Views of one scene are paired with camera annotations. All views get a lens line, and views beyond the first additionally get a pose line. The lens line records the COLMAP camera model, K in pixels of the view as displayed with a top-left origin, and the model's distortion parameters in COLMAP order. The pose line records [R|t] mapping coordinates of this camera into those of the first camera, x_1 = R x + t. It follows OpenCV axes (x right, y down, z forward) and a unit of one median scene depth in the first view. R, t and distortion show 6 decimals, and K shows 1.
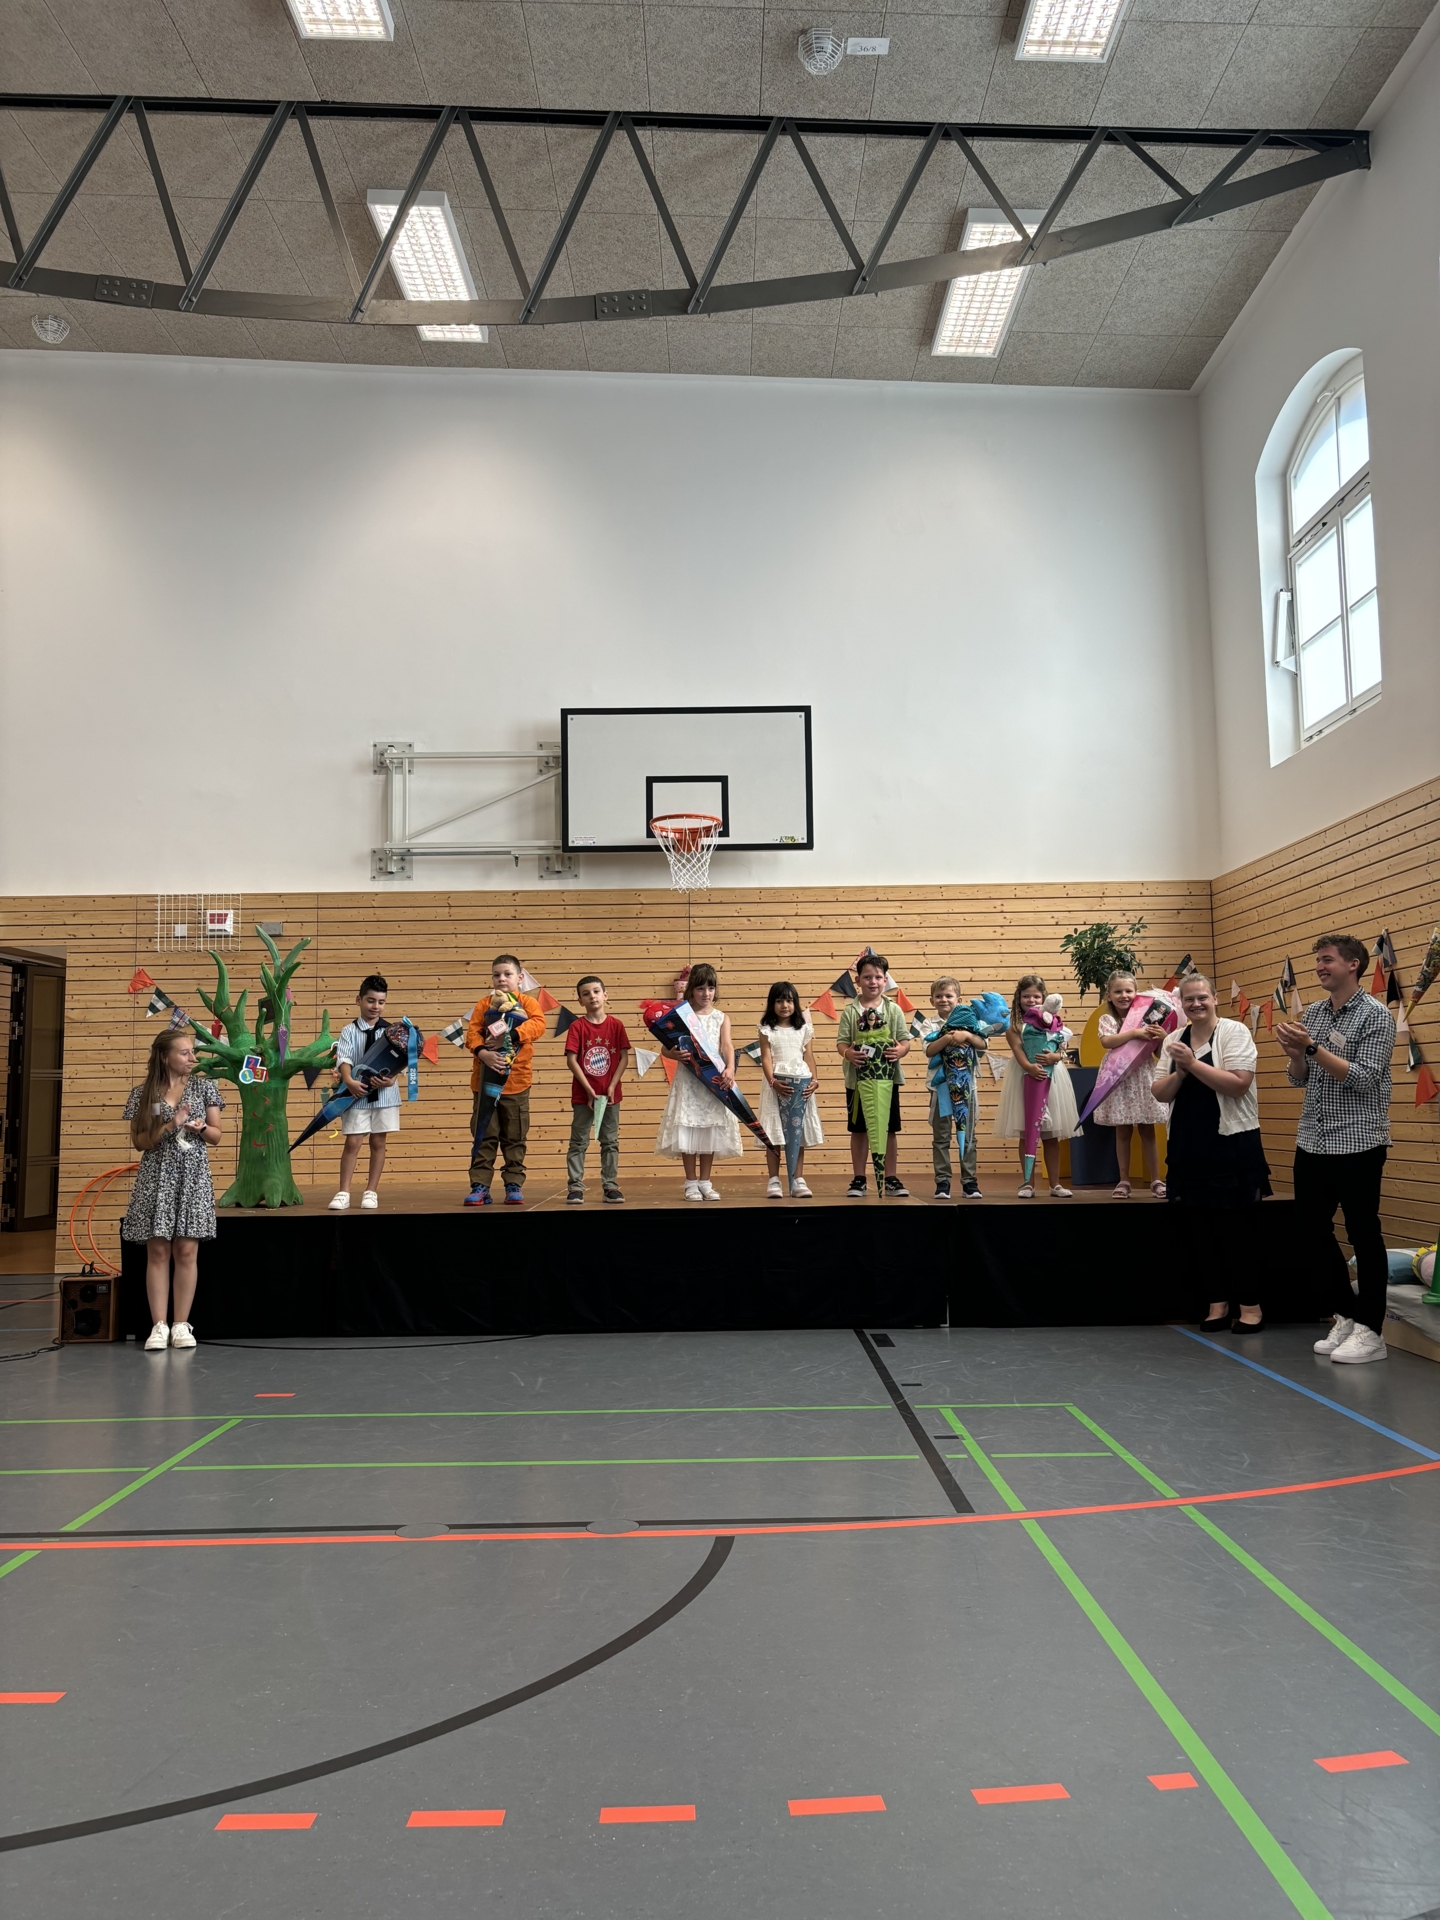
lens RADIAL K [[1459.8, 0, 732.5], [0, 1459.8, 950.2], [0, 0, 1]] dist [0.078541, -0.012772]
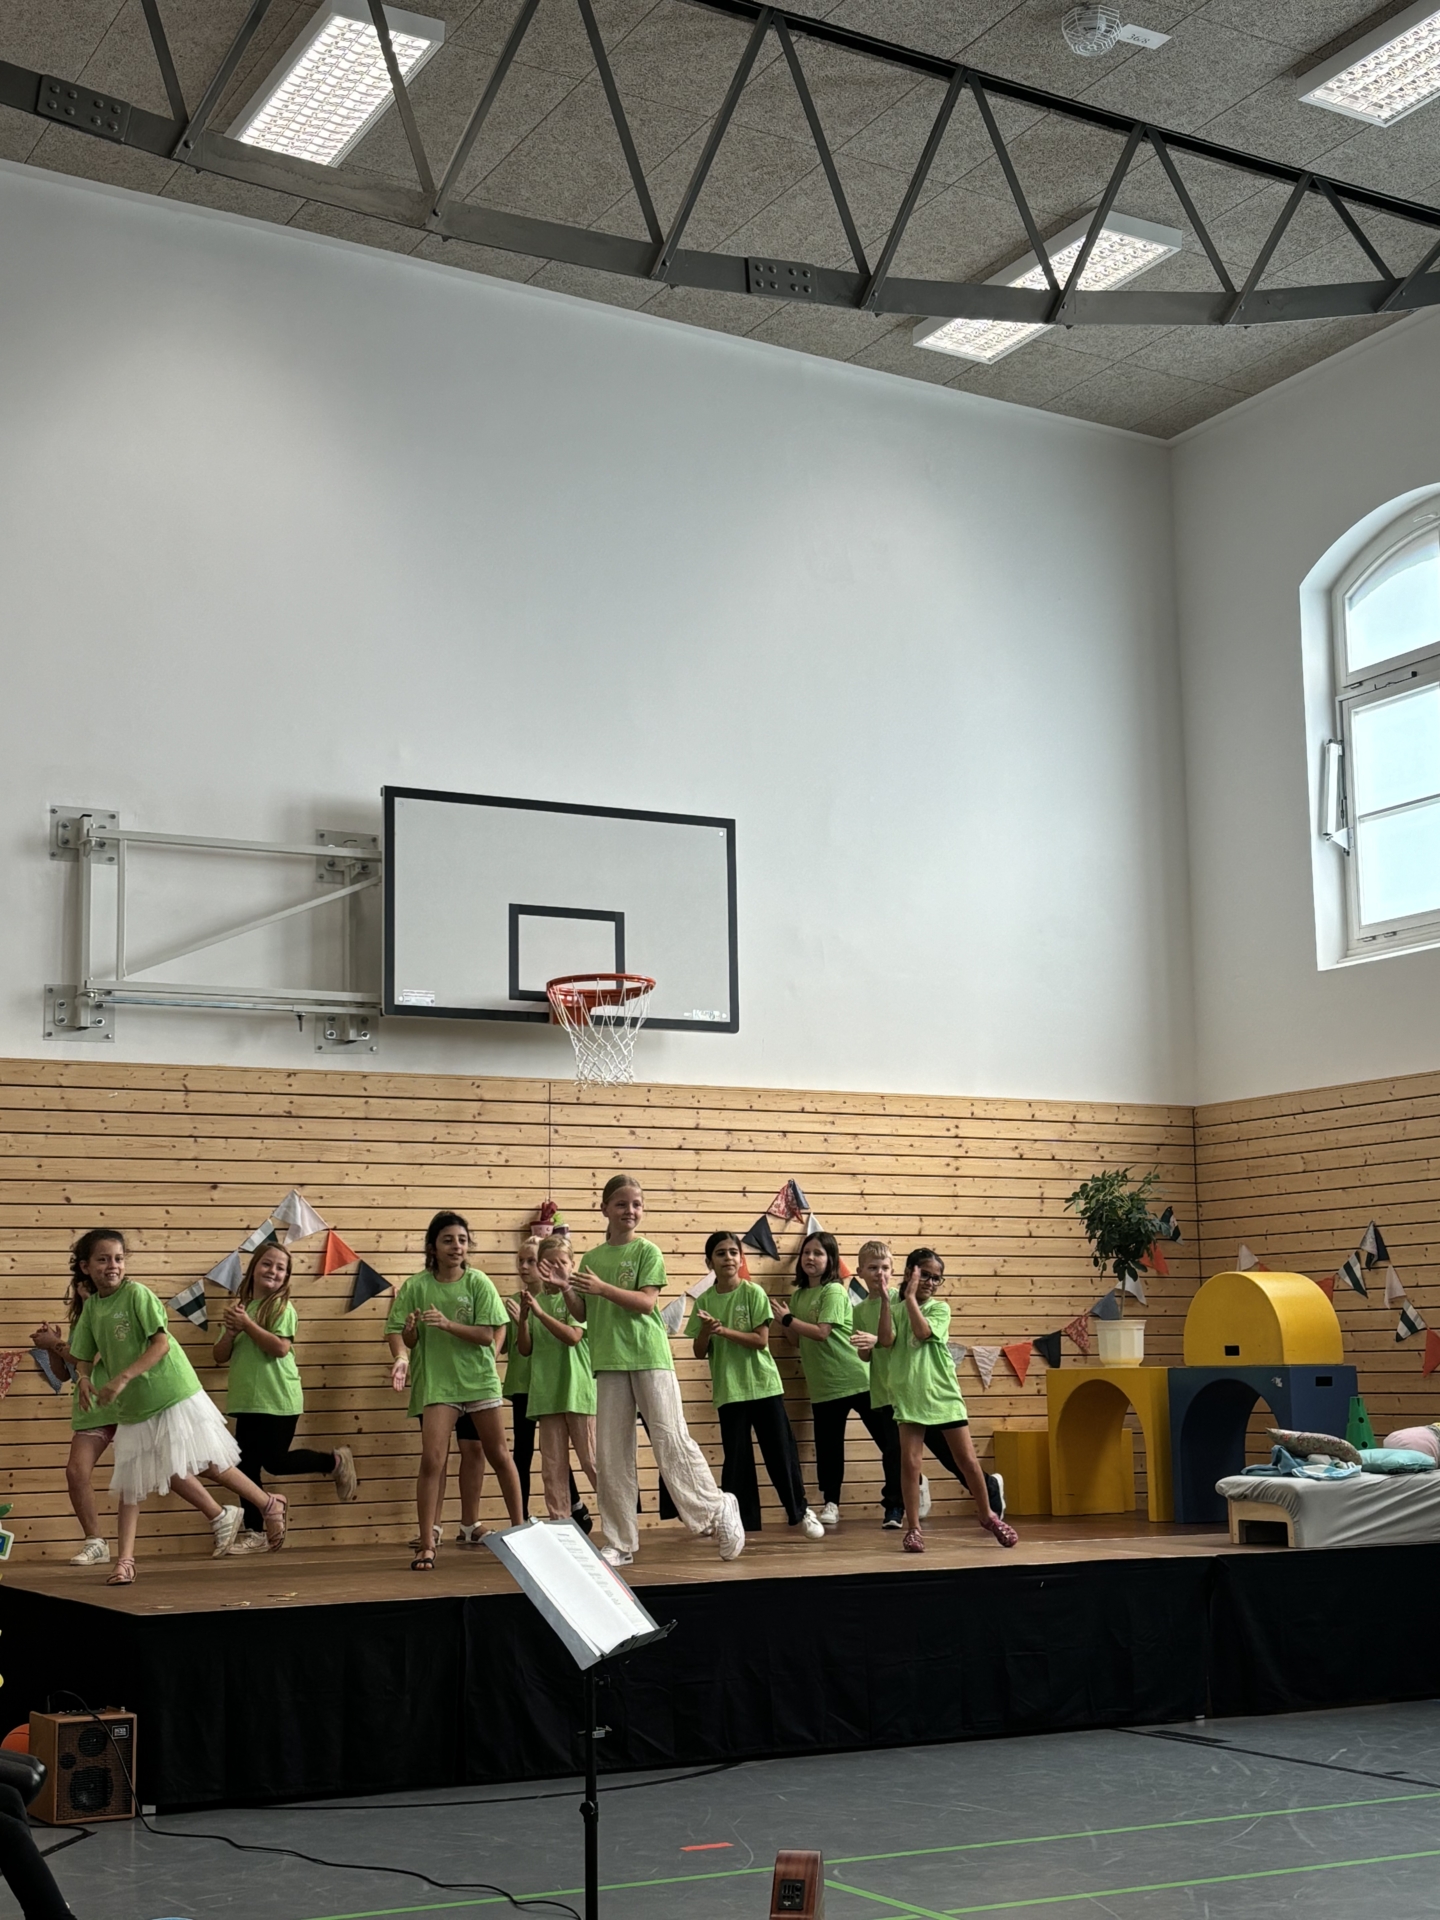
lens RADIAL K [[2710.3, 0, 737.0], [0, 2710.3, 971.5], [0, 0, 1]] dist [0.156241, 0.000000]
pose [[0.881510, 0.070213, 0.466915, -0.525921], [-0.045263, 0.996894, -0.064456, -0.016740], [-0.469990, 0.035684, 0.881950, -0.100113]]
